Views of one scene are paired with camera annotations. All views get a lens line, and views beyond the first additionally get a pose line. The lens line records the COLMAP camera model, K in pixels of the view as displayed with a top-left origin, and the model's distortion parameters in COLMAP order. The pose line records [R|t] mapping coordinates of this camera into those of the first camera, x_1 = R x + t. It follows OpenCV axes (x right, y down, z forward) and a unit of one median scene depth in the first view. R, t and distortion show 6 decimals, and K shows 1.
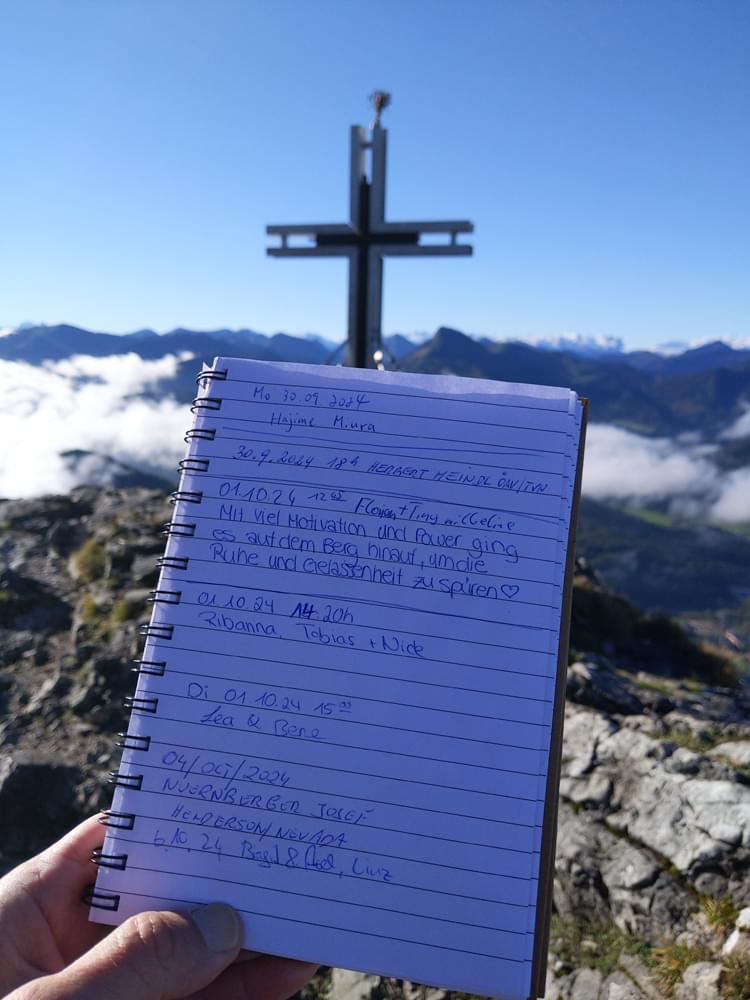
lens RADIAL K [[781.5, 0, 365.7], [0, 781.5, 503.1], [0, 0, 1]] dist [0.062693, -0.093953]
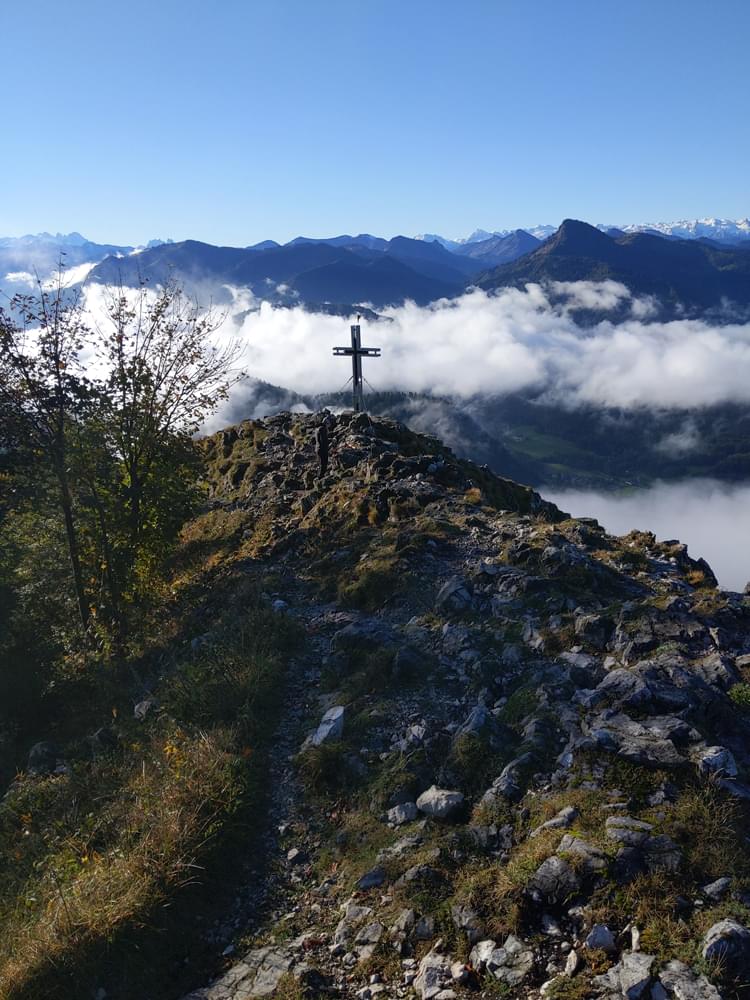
lens RADIAL K [[781.5, 0, 380.5], [0, 781.5, 509.3], [0, 0, 1]] dist [0.062693, -0.093953]
pose [[0.990437, -0.012649, -0.137382, 0.679735], [0.029336, 0.992324, 0.120132, -0.003851], [0.134808, -0.123013, 0.983206, -3.127251]]
